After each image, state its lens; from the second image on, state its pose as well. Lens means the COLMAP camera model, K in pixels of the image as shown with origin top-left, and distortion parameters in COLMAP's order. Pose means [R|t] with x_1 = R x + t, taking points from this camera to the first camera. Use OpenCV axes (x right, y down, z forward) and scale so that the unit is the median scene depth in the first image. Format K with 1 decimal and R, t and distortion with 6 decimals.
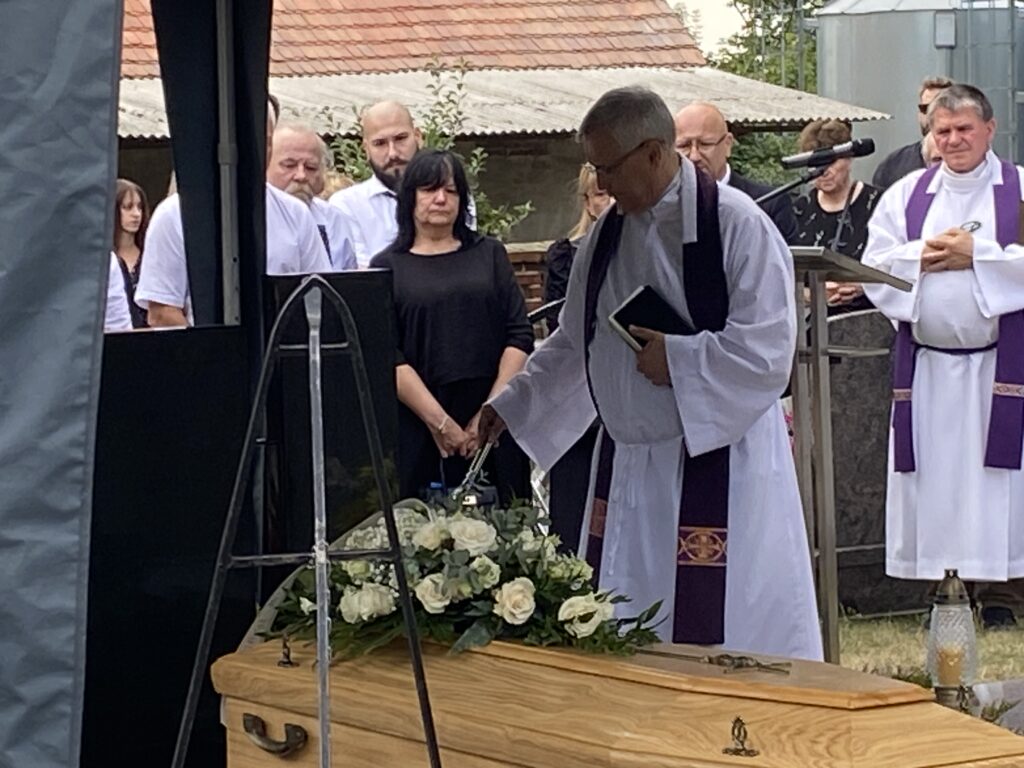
lens RADIAL K [[3927.1, 0, 502.5], [0, 3927.1, 385.8], [0, 0, 1]] dist [0.096018, 0.000000]
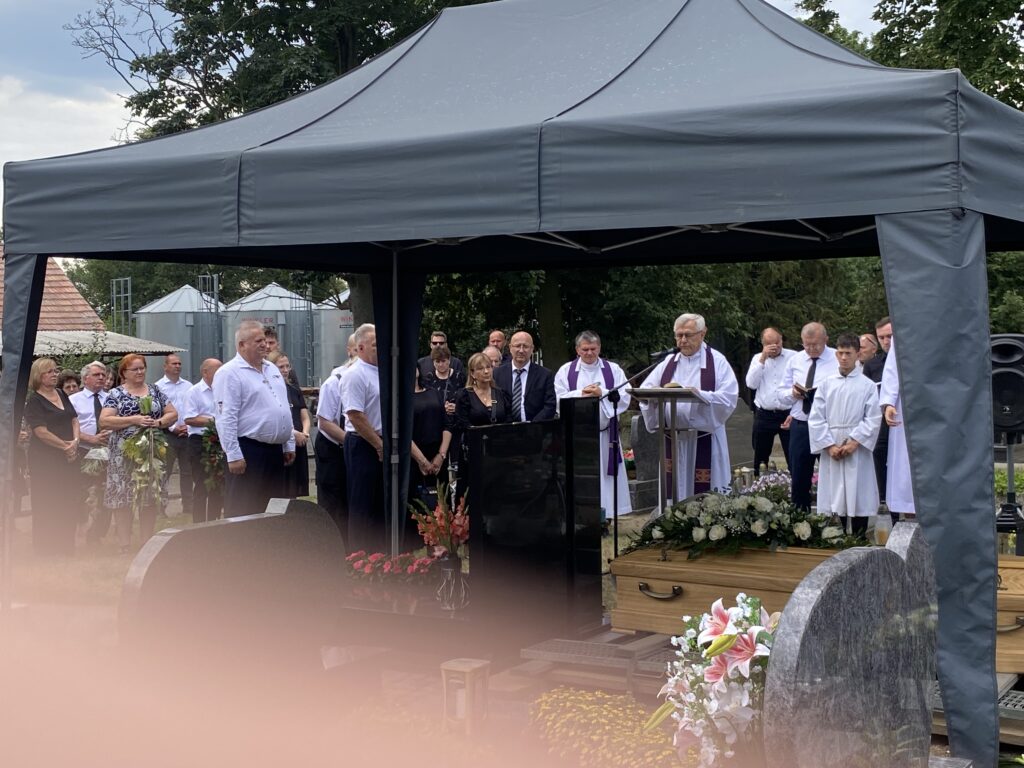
lens RADIAL K [[1386.3, 0, 504.4], [0, 1386.3, 381.1], [0, 0, 1]] dist [0.083768, 0.000000]
pose [[0.920953, 0.002958, 0.389663, -0.466780], [0.016378, 0.998794, -0.046290, -0.000145], [-0.389330, 0.049012, 0.919793, 0.258854]]
